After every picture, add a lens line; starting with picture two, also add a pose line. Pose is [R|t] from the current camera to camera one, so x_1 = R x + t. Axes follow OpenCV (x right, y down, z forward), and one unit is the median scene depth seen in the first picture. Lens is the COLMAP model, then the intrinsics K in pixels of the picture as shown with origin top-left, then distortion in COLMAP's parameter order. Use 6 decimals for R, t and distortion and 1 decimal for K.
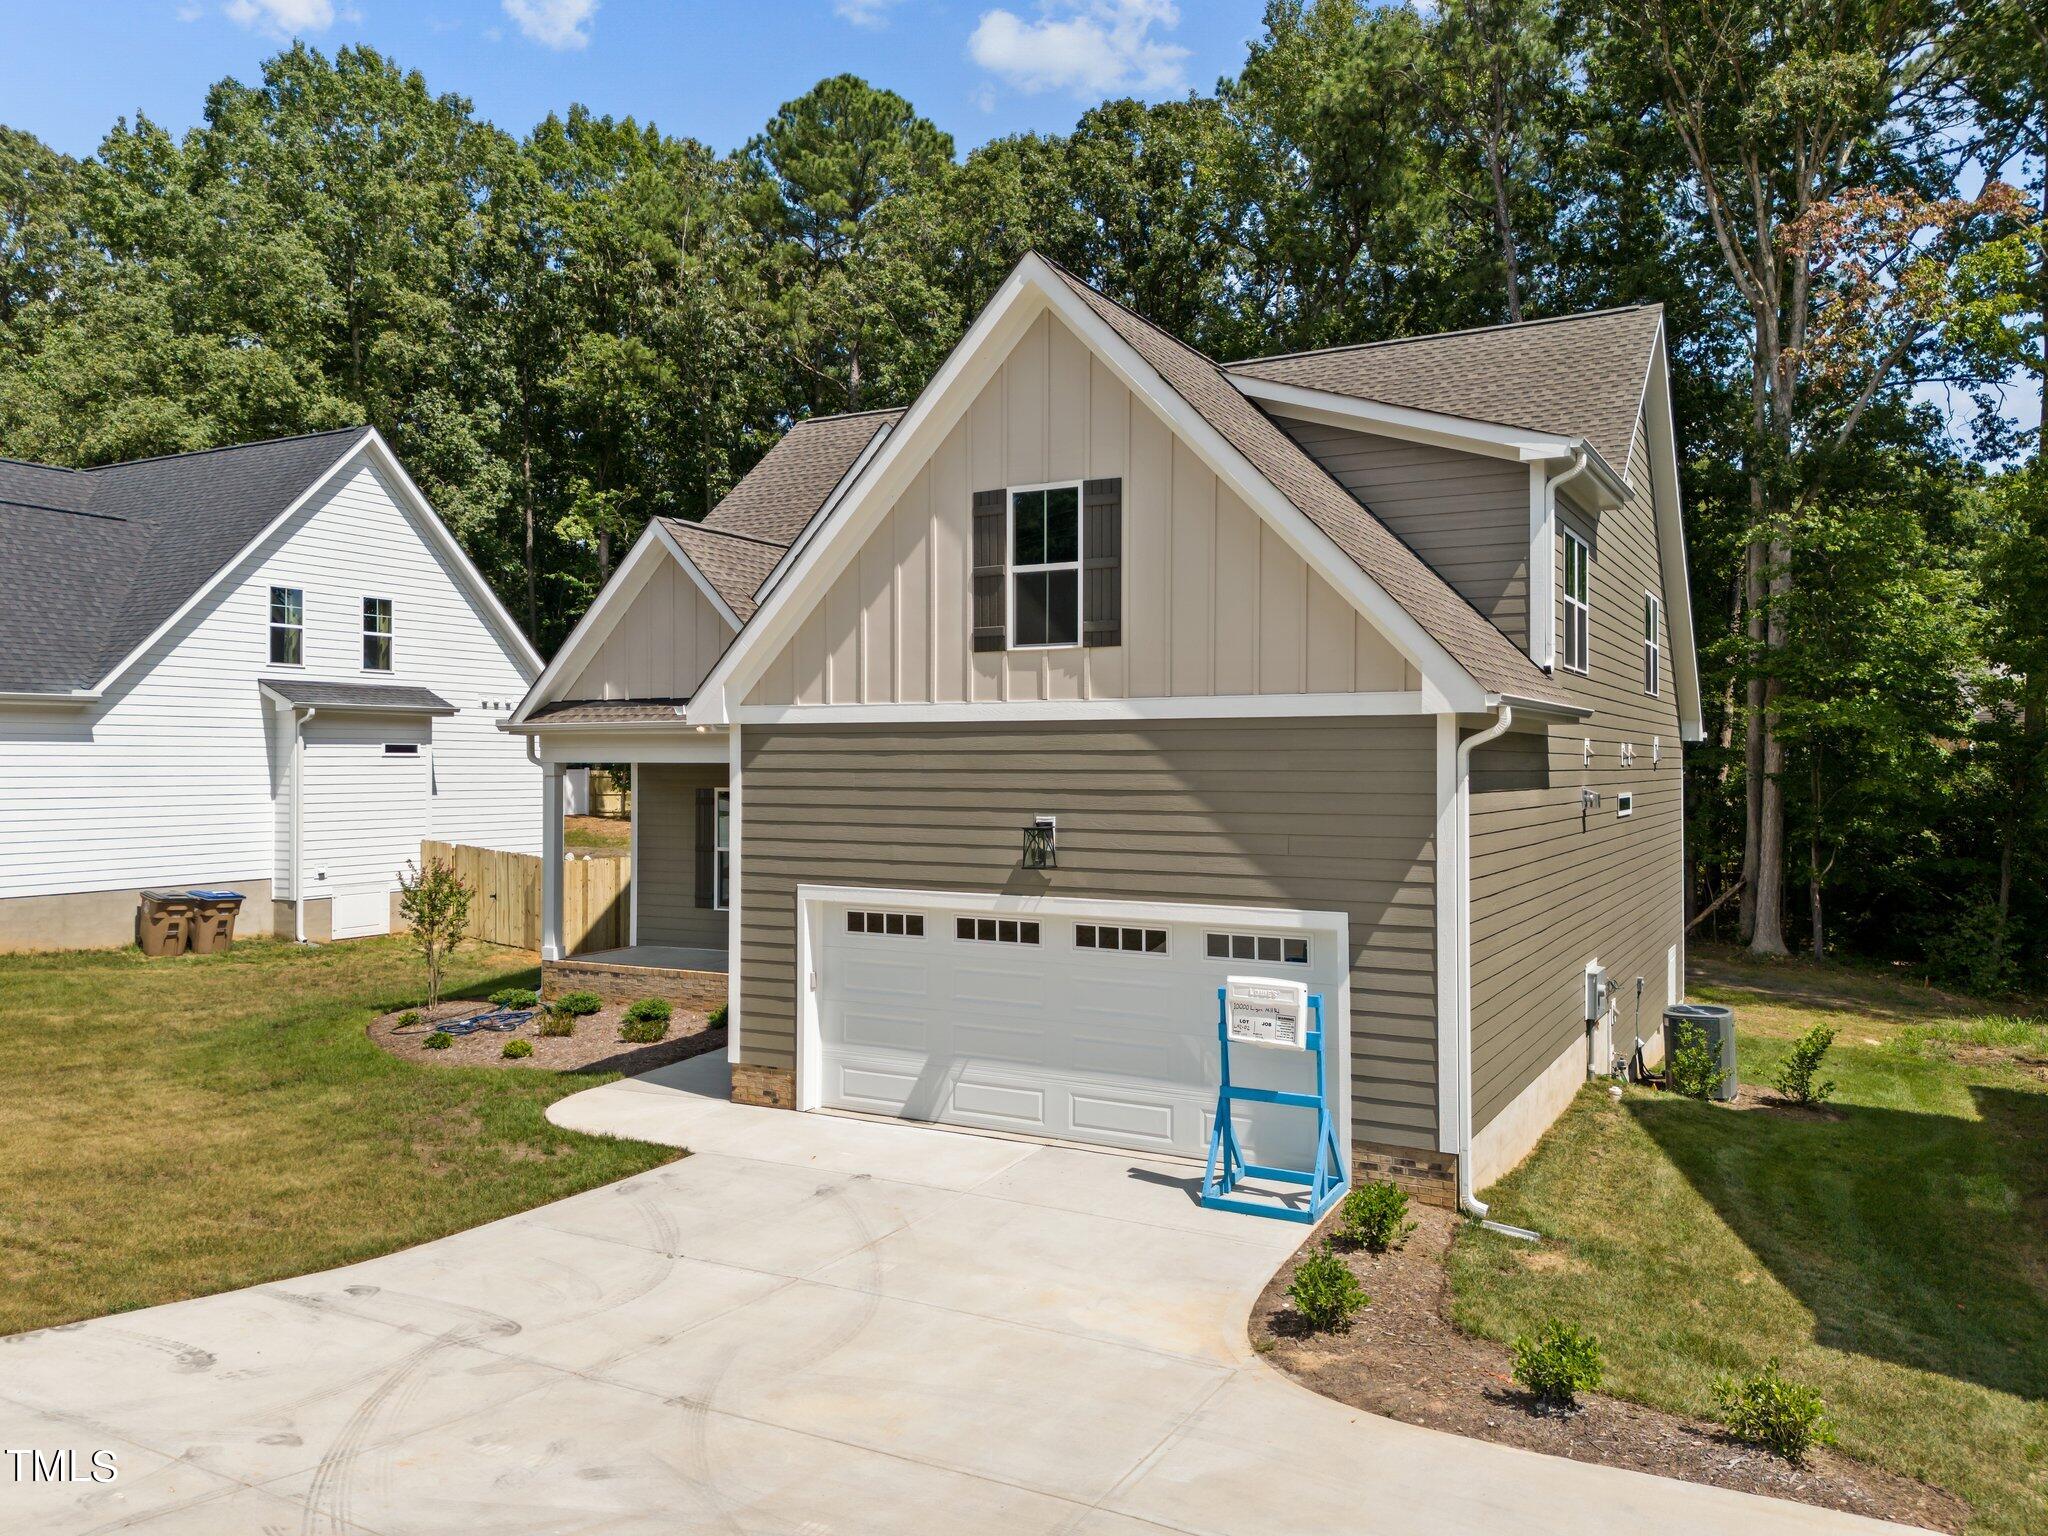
lens RADIAL K [[1535.4, 0, 1015.0], [0, 1535.4, 778.5], [0, 0, 1]] dist [0.045207, -0.037255]
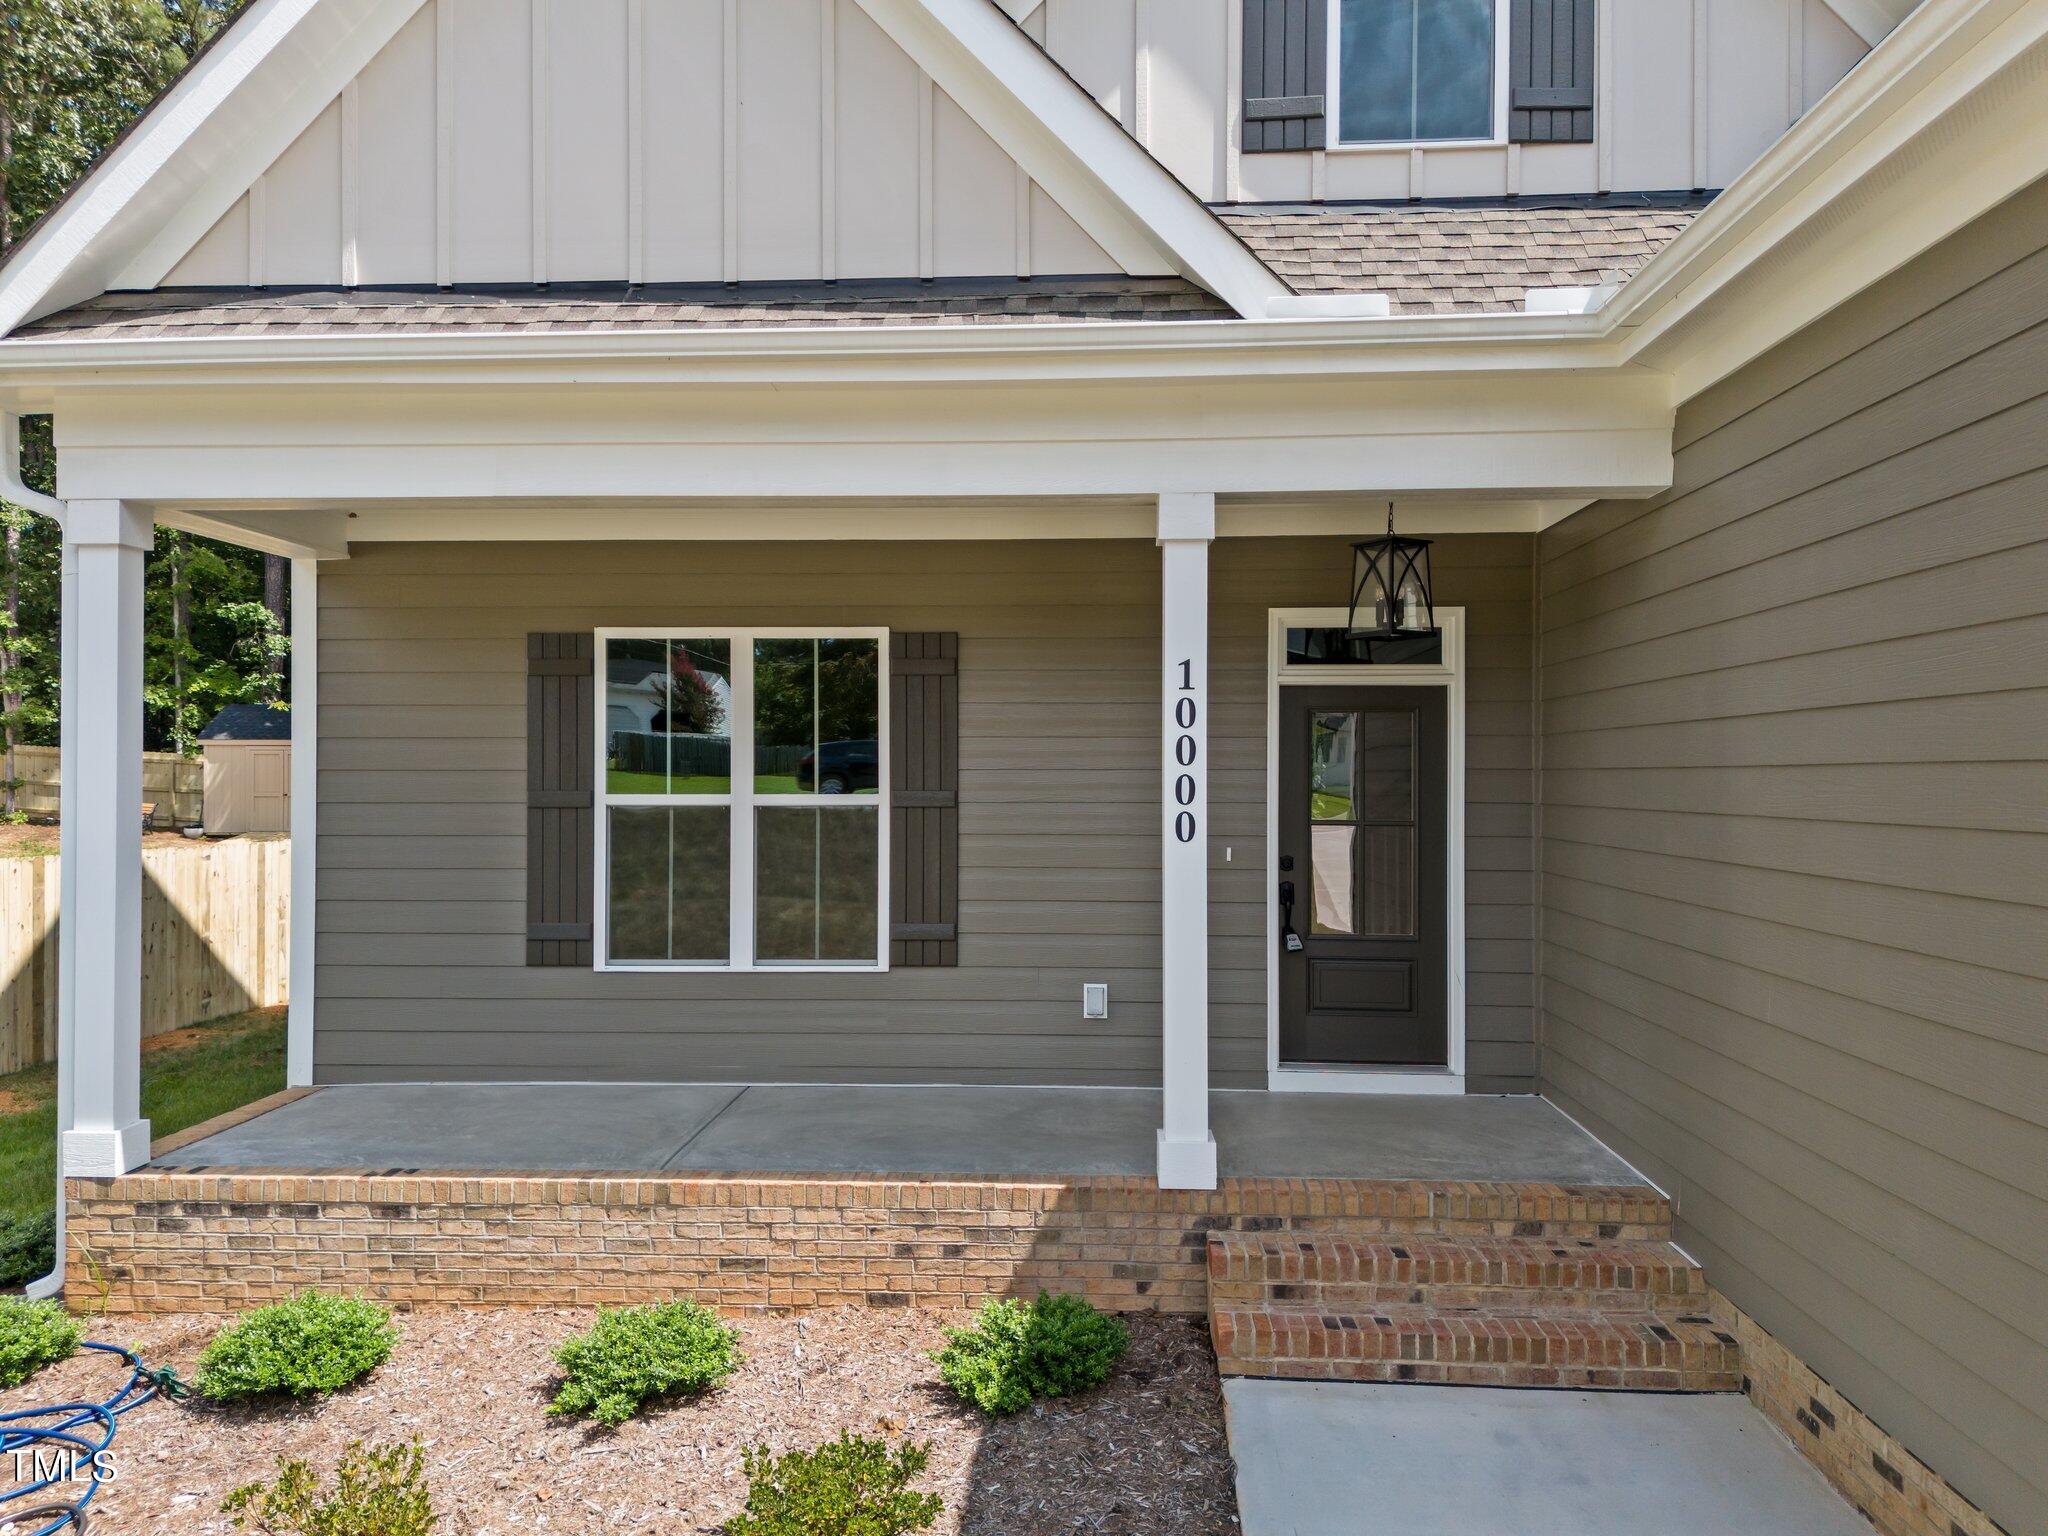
lens RADIAL K [[1535.4, 0, 1035.2], [0, 1535.4, 790.9], [0, 0, 1]] dist [0.045207, -0.037255]
pose [[0.899707, -0.004486, 0.436471, -0.408981], [0.003777, 0.999990, 0.002492, 0.067962], [-0.436478, -0.000594, 0.899715, 0.998026]]
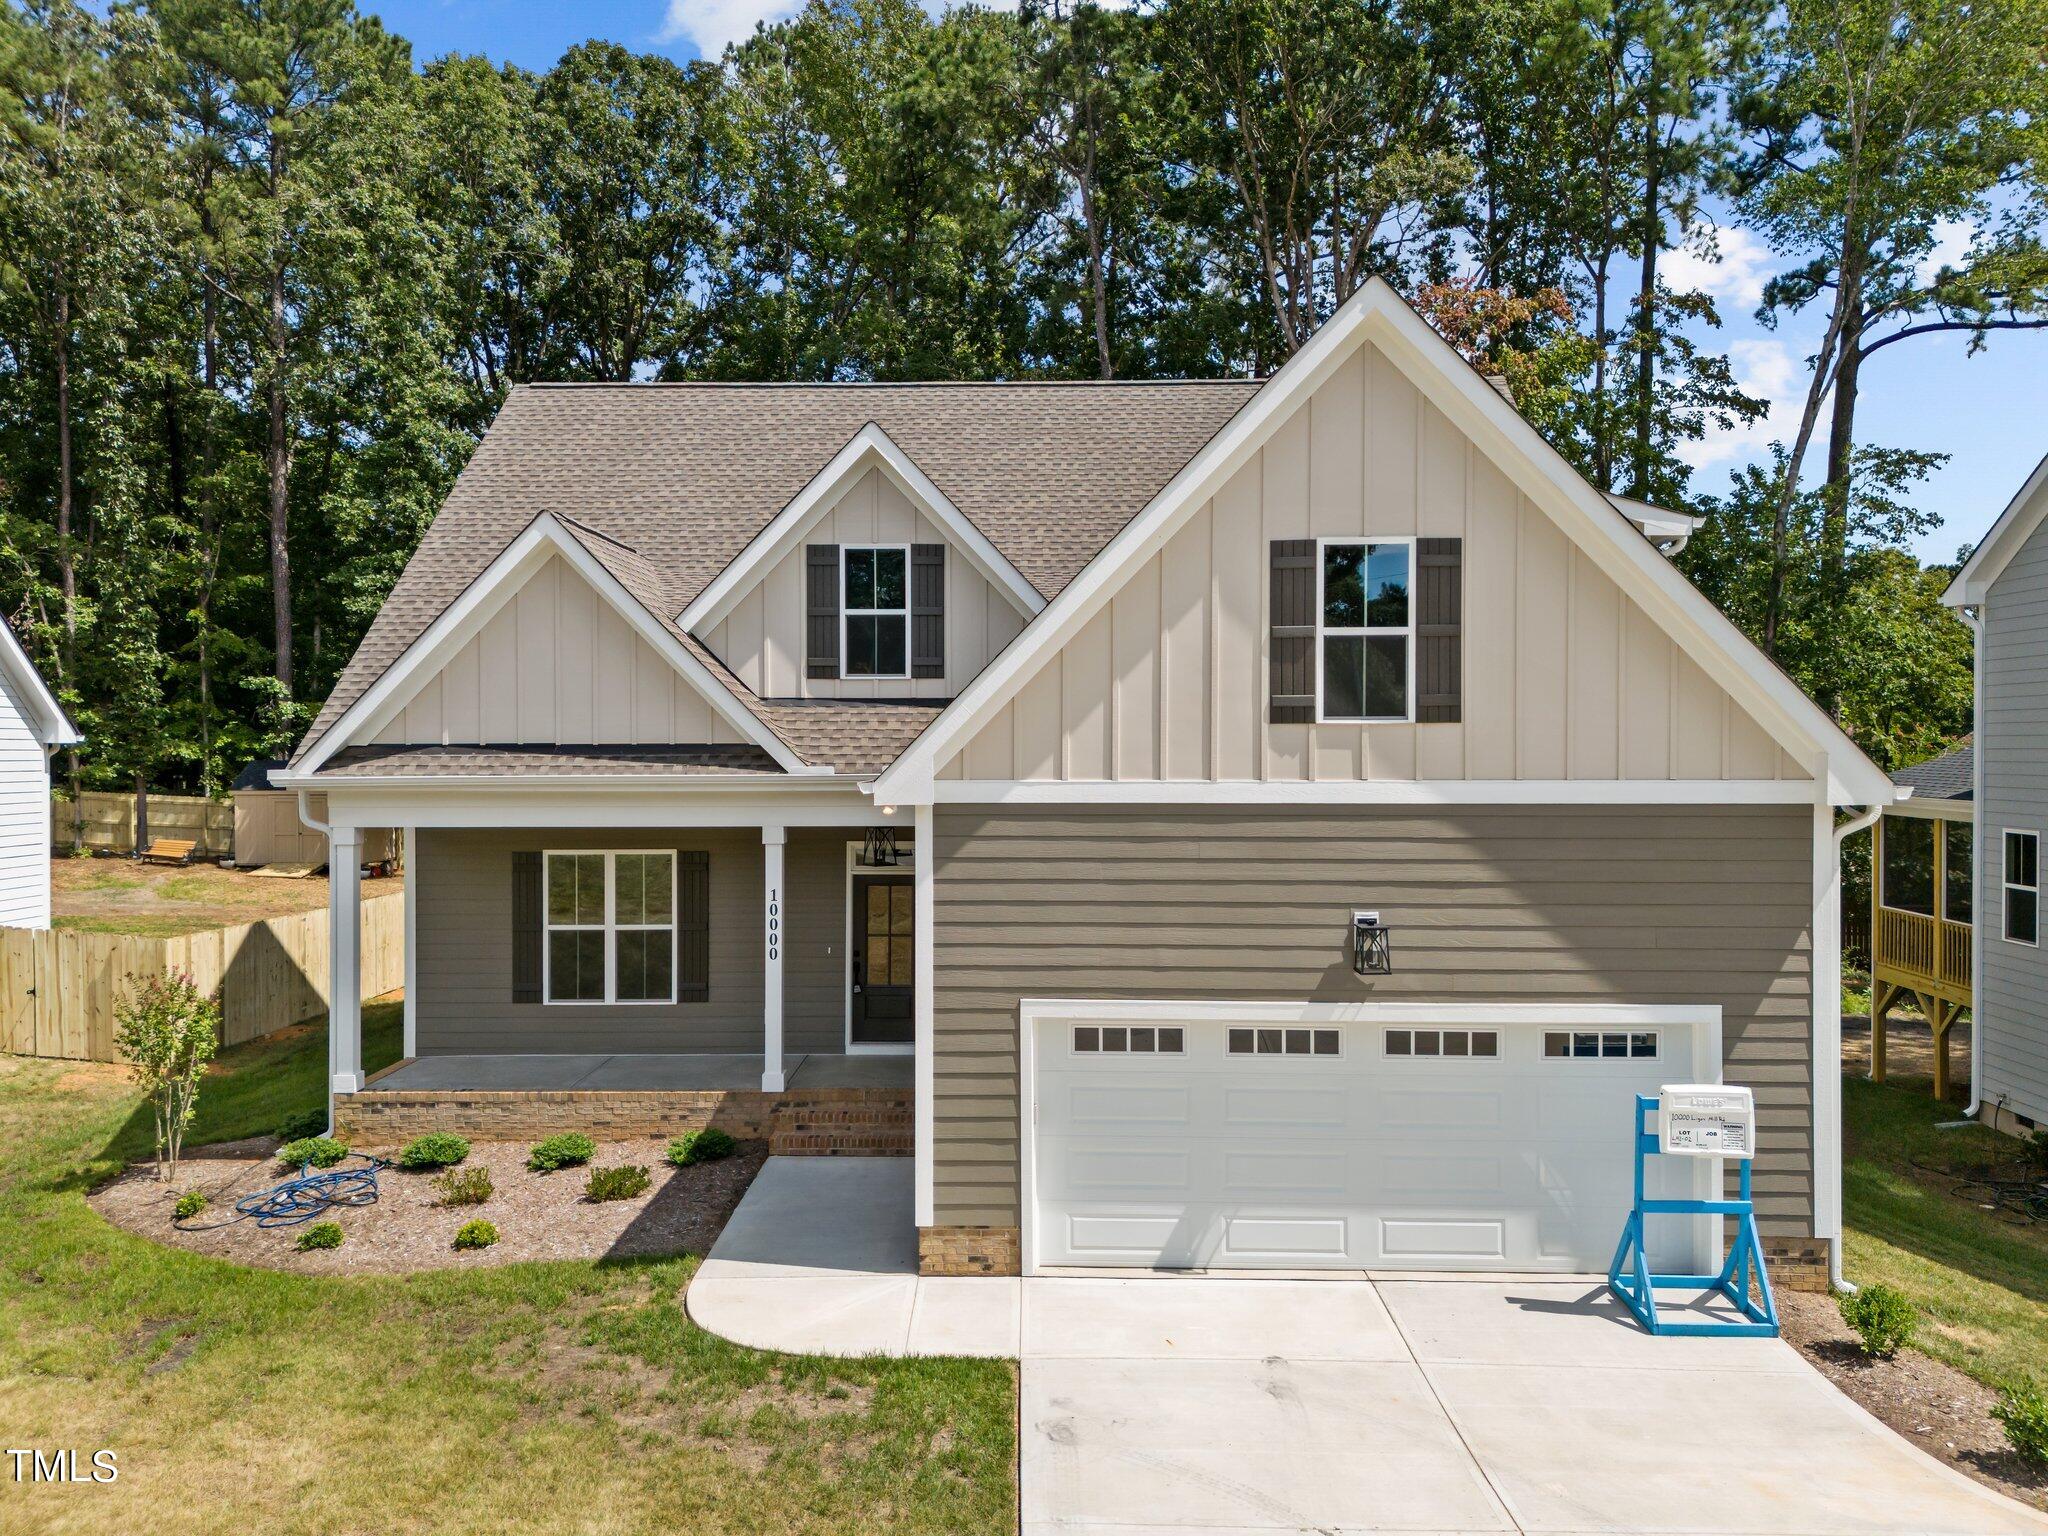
lens RADIAL K [[1535.4, 0, 1038.1], [0, 1535.4, 786.2], [0, 0, 1]] dist [0.045207, -0.037255]
pose [[0.886601, -0.012726, 0.462360, -0.529378], [0.006140, 0.999857, 0.015747, -0.059949], [-0.462494, -0.011123, 0.886552, 0.282327]]
